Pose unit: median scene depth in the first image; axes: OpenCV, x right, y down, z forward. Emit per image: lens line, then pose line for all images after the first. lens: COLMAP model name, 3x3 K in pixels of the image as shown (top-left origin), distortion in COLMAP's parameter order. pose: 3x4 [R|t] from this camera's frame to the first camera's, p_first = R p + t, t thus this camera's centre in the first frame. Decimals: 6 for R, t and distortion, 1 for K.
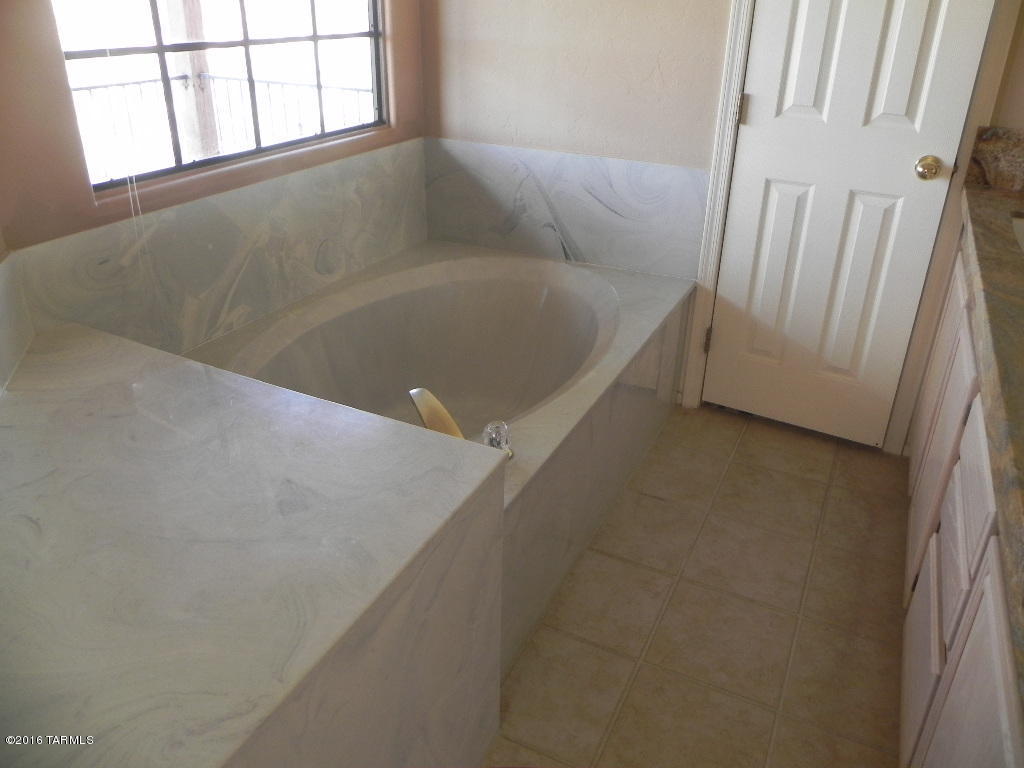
lens RADIAL K [[773.4, 0, 532.5], [0, 773.4, 355.6], [0, 0, 1]] dist [-0.004228, -0.011175]
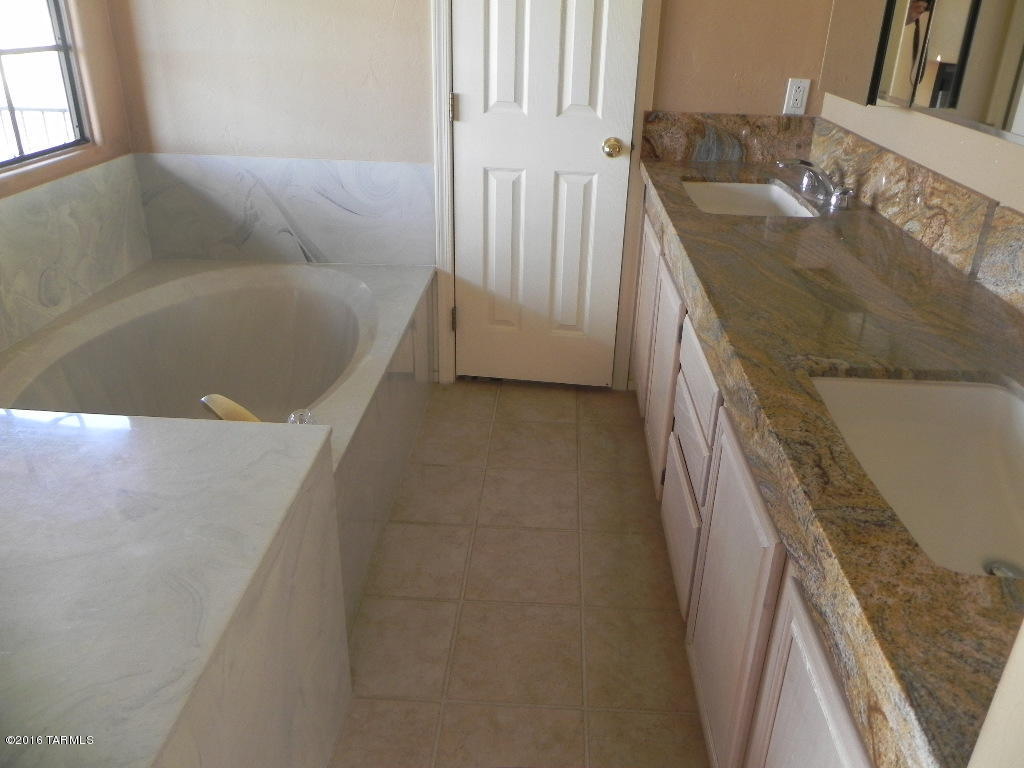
lens RADIAL K [[773.4, 0, 532.5], [0, 773.4, 355.6], [0, 0, 1]] dist [-0.004228, -0.011175]
pose [[0.920518, -0.161070, 0.355953, -0.079603], [0.162792, 0.986335, 0.025330, 0.024985], [-0.355169, 0.034629, 0.934161, -0.070827]]
